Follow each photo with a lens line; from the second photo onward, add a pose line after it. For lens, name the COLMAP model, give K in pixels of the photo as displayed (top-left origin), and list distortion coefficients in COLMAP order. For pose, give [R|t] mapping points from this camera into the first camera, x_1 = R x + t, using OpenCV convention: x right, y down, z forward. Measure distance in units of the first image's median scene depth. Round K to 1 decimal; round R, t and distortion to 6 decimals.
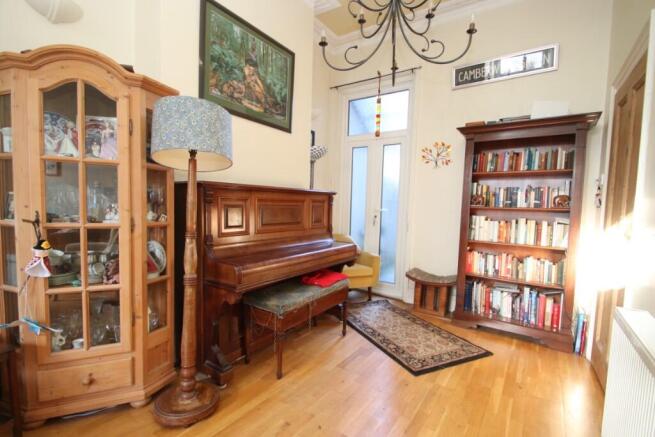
lens RADIAL K [[305.3, 0, 327.6], [0, 305.3, 225.6], [0, 0, 1]] dist [0.008694, -0.016119]
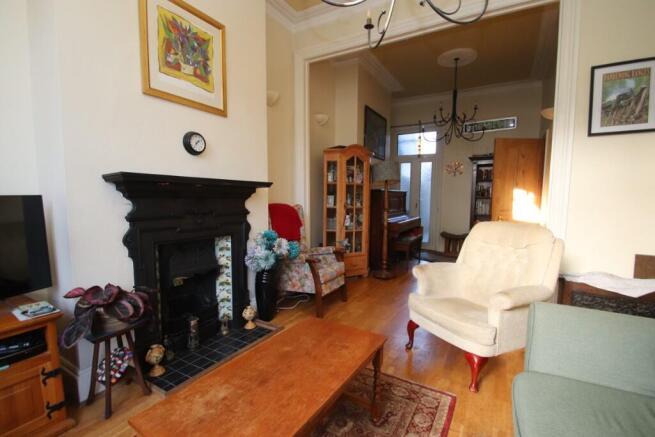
lens RADIAL K [[305.3, 0, 327.6], [0, 305.3, 225.6], [0, 0, 1]] dist [0.008694, -0.016119]
pose [[0.995923, -0.030990, 0.084715, -0.698955], [0.028597, 0.999161, 0.029319, 0.041572], [-0.085552, -0.026777, 0.995974, -0.954133]]
